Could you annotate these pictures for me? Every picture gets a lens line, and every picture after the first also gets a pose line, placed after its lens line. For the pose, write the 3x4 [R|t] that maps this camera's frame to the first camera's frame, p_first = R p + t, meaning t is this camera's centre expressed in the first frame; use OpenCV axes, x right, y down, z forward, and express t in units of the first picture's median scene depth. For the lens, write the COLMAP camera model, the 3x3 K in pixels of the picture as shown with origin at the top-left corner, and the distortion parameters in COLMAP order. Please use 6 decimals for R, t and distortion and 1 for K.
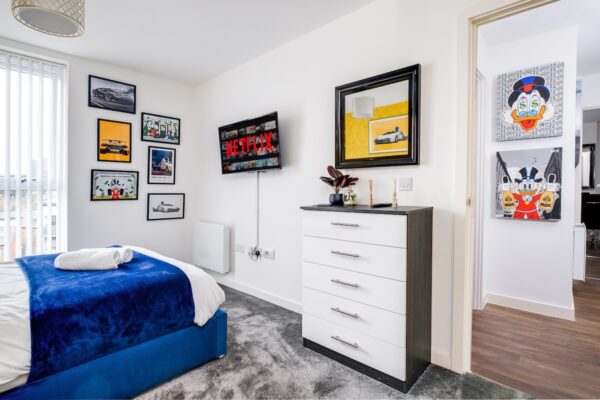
lens RADIAL K [[289.2, 0, 304.2], [0, 289.2, 185.3], [0, 0, 1]] dist [0.001338, -0.003136]
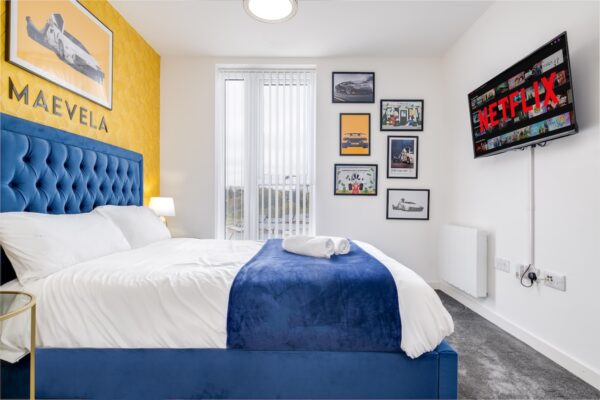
lens RADIAL K [[319.1, 0, 304.4], [0, 319.1, 192.7], [0, 0, 1]] dist [-0.001769, -0.004582]
pose [[0.672731, -0.015049, -0.739734, 0.015760], [0.005985, 0.999871, -0.014899, 0.060213], [0.739863, 0.005596, 0.672734, 0.170343]]
